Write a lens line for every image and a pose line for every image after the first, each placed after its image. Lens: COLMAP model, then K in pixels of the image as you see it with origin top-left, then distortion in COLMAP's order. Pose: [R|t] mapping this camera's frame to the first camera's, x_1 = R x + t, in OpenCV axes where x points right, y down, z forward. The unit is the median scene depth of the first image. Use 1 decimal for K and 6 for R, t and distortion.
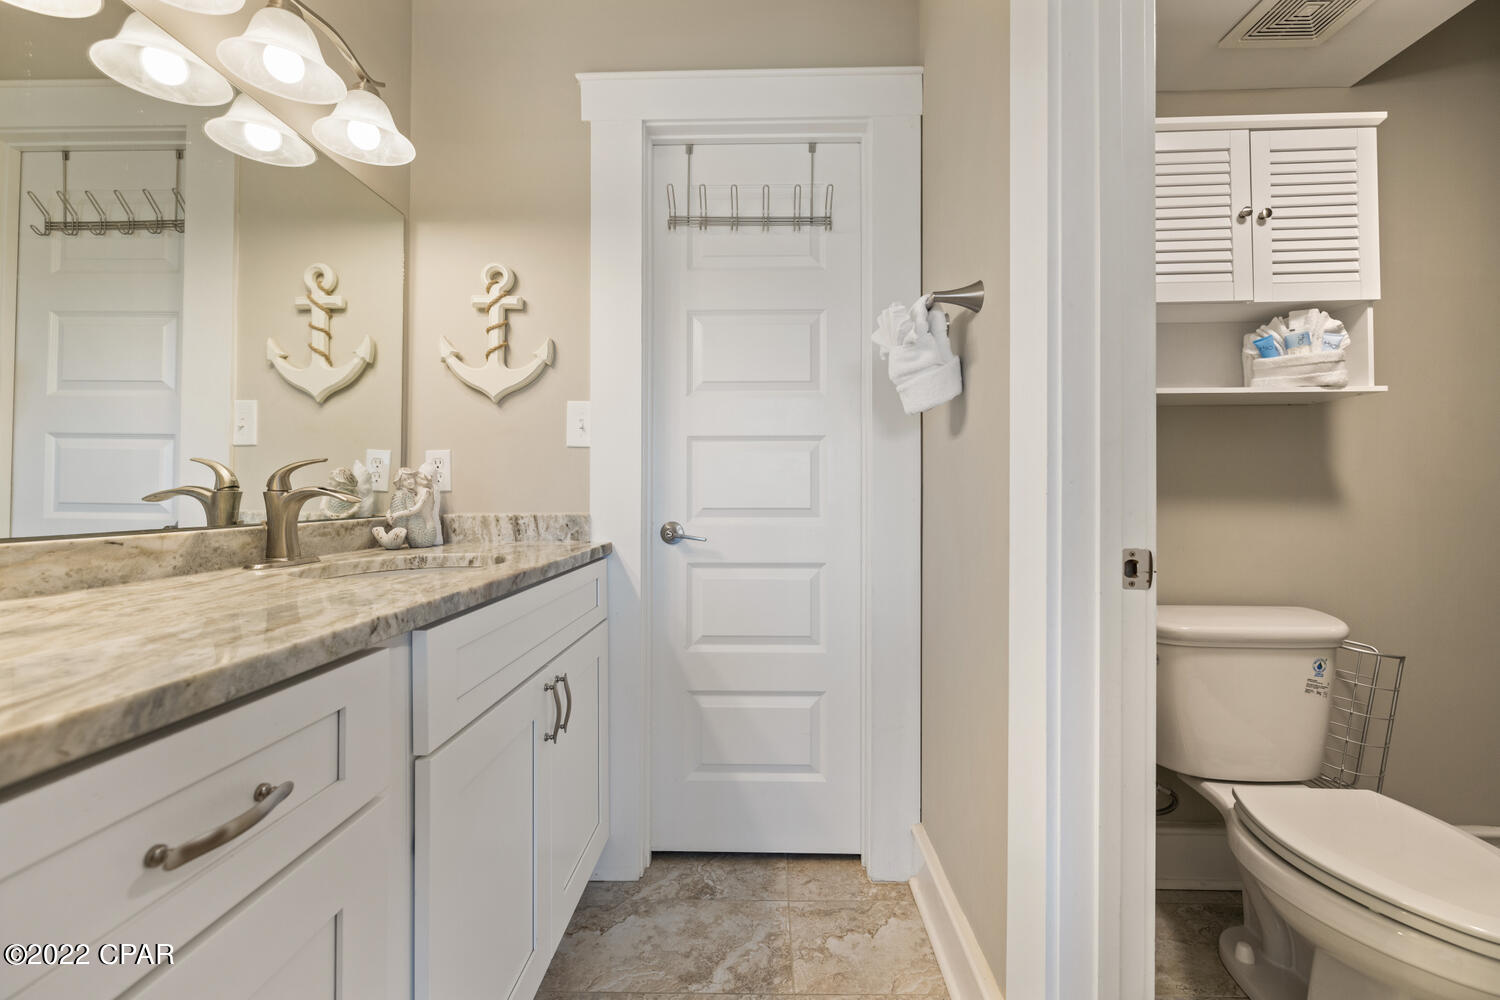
lens RADIAL K [[628.3, 0, 745.3], [0, 628.3, 492.6], [0, 0, 1]] dist [-0.001616, -0.000335]
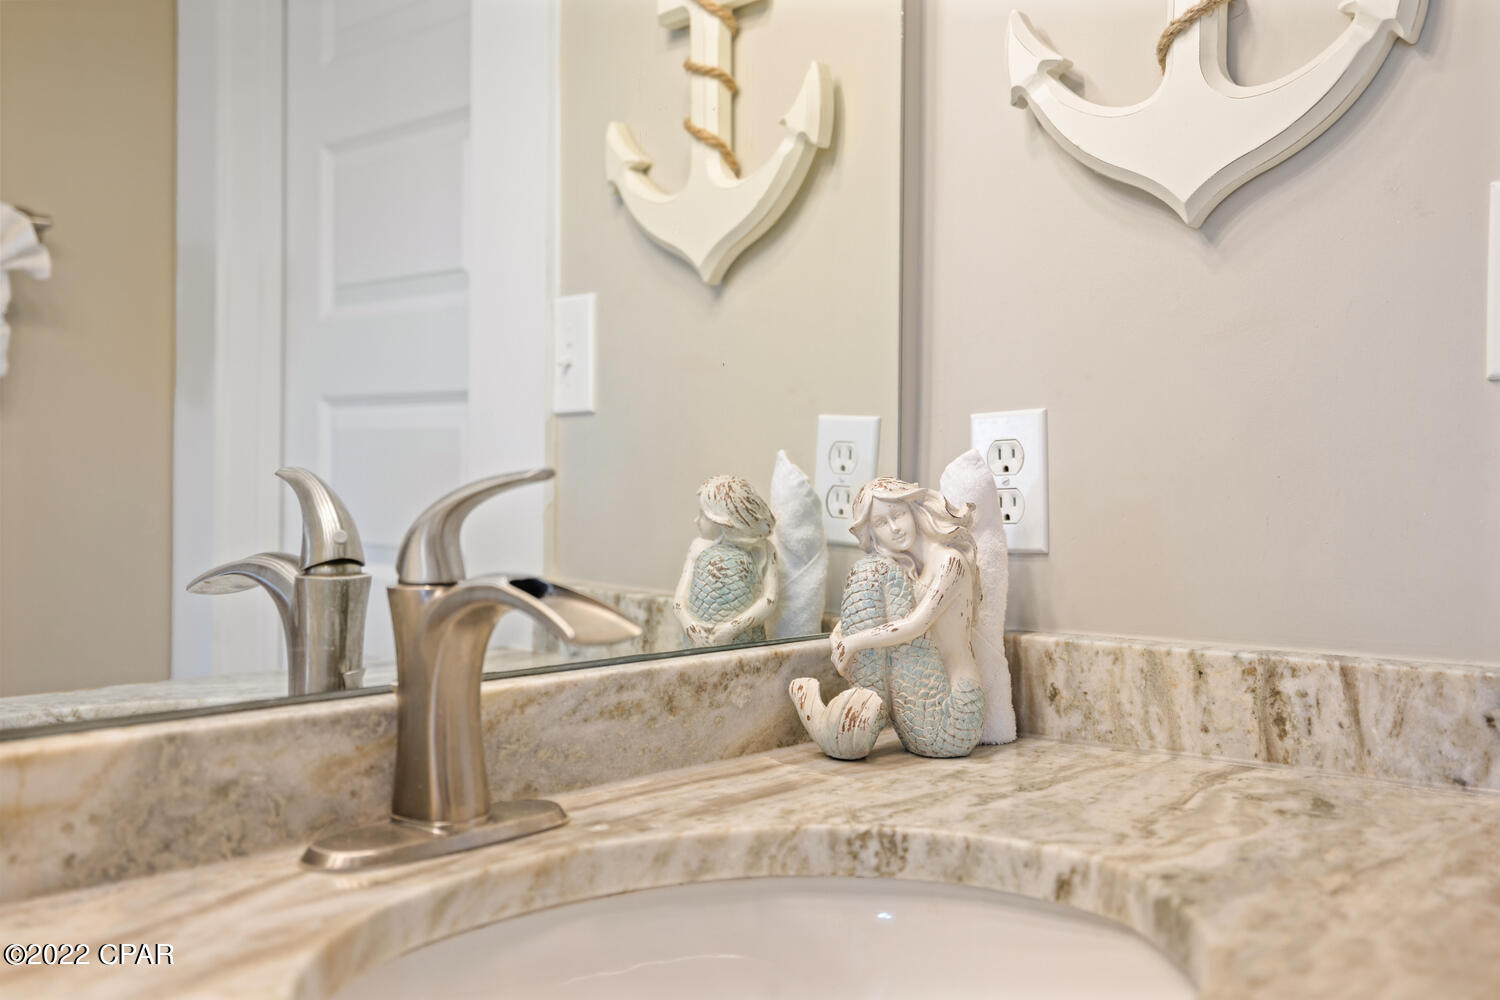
lens RADIAL K [[1422.1, 0, 747.3], [0, 1422.1, 470.2], [0, 0, 1]] dist [0.015324, -0.006991]
pose [[0.743625, -0.001370, -0.668595, -0.145382], [-0.003229, 0.999979, -0.005641, -0.038805], [0.668589, 0.006353, 0.743605, 0.457714]]
